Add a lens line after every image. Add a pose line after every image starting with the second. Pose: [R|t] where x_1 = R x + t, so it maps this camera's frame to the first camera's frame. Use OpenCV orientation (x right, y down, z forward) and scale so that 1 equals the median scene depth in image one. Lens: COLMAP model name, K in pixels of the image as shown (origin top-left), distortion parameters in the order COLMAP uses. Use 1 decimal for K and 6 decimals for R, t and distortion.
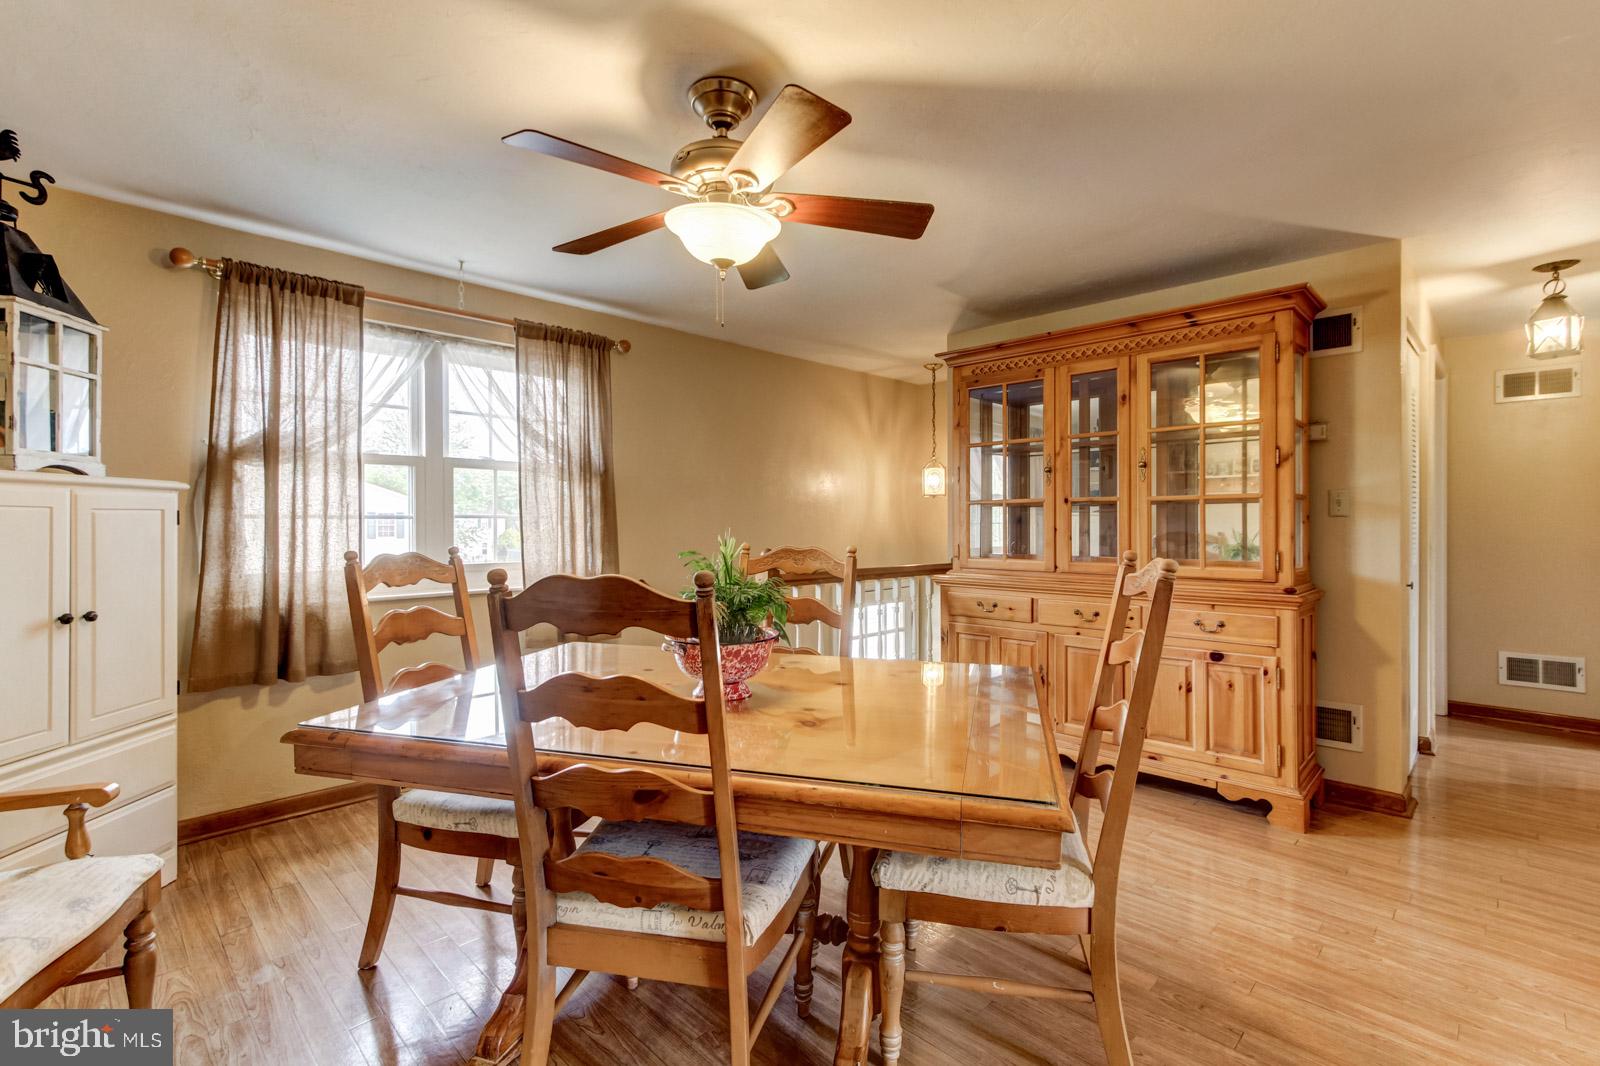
lens RADIAL K [[737.3, 0, 798.6], [0, 737.3, 528.2], [0, 0, 1]] dist [0.004905, 0.001030]
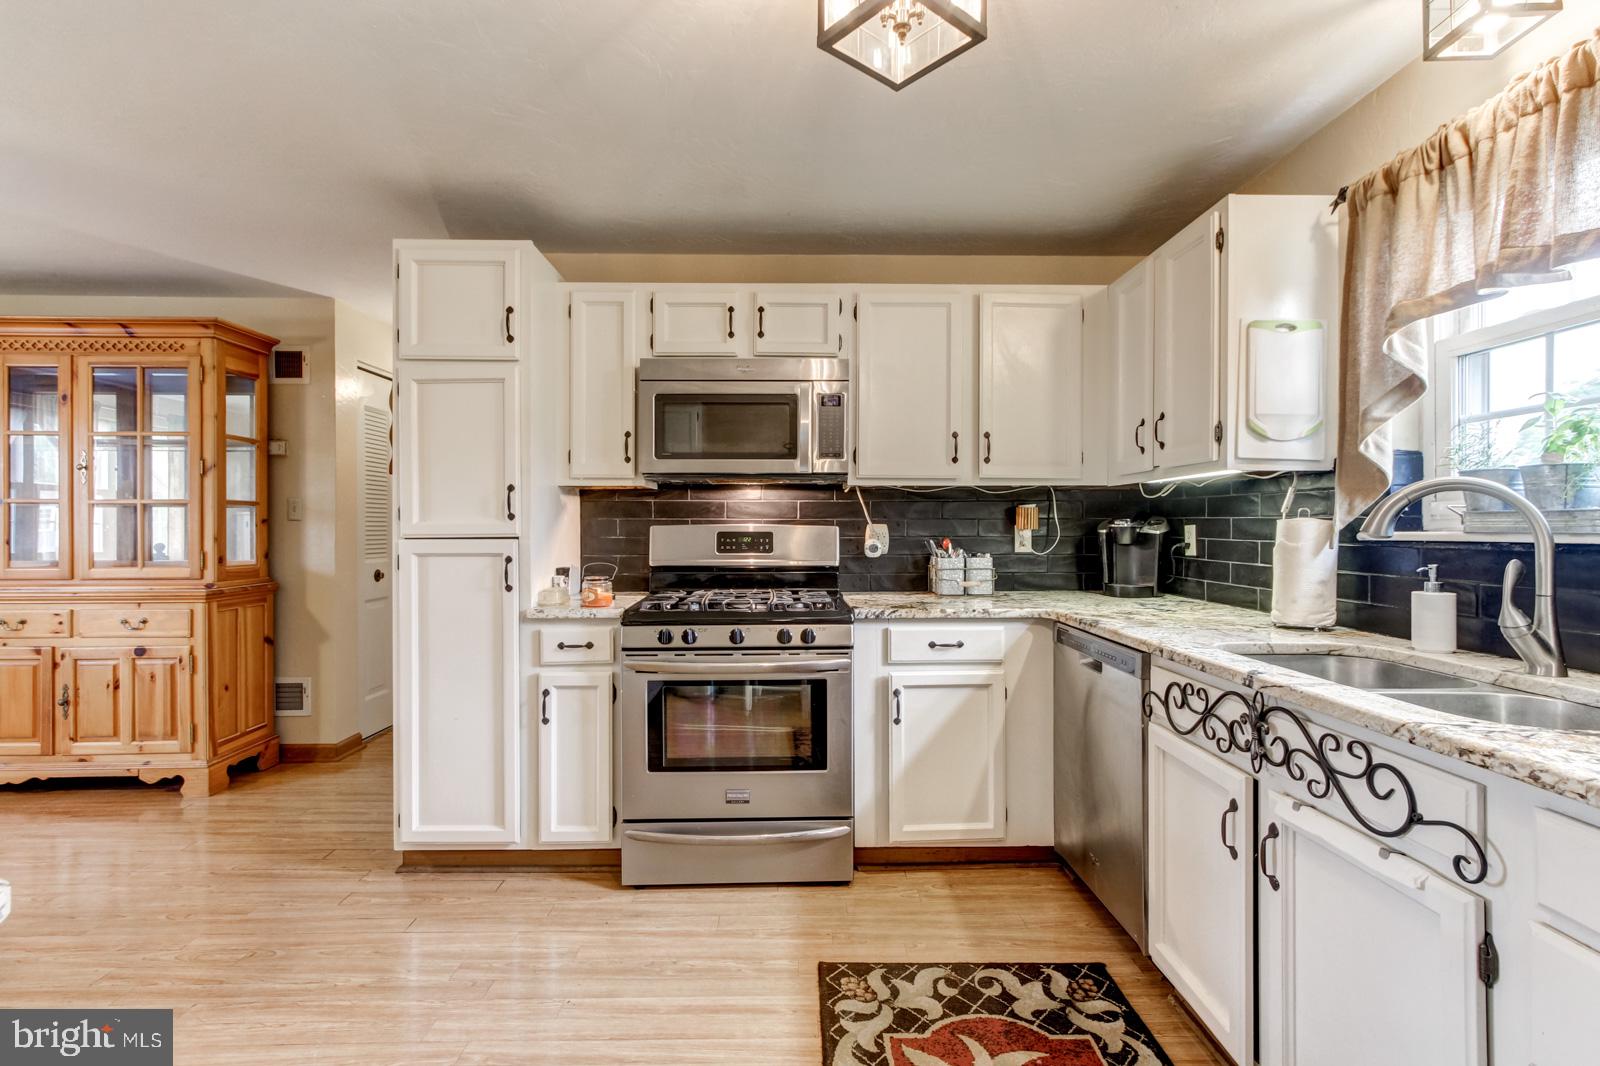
lens RADIAL K [[737.3, 0, 798.6], [0, 737.3, 528.2], [0, 0, 1]] dist [0.004905, 0.001030]
pose [[0.696377, -0.001782, 0.717674, 0.457811], [0.003881, 0.999992, -0.001282, 0.001008], [-0.717666, 0.003678, 0.696378, -0.421109]]
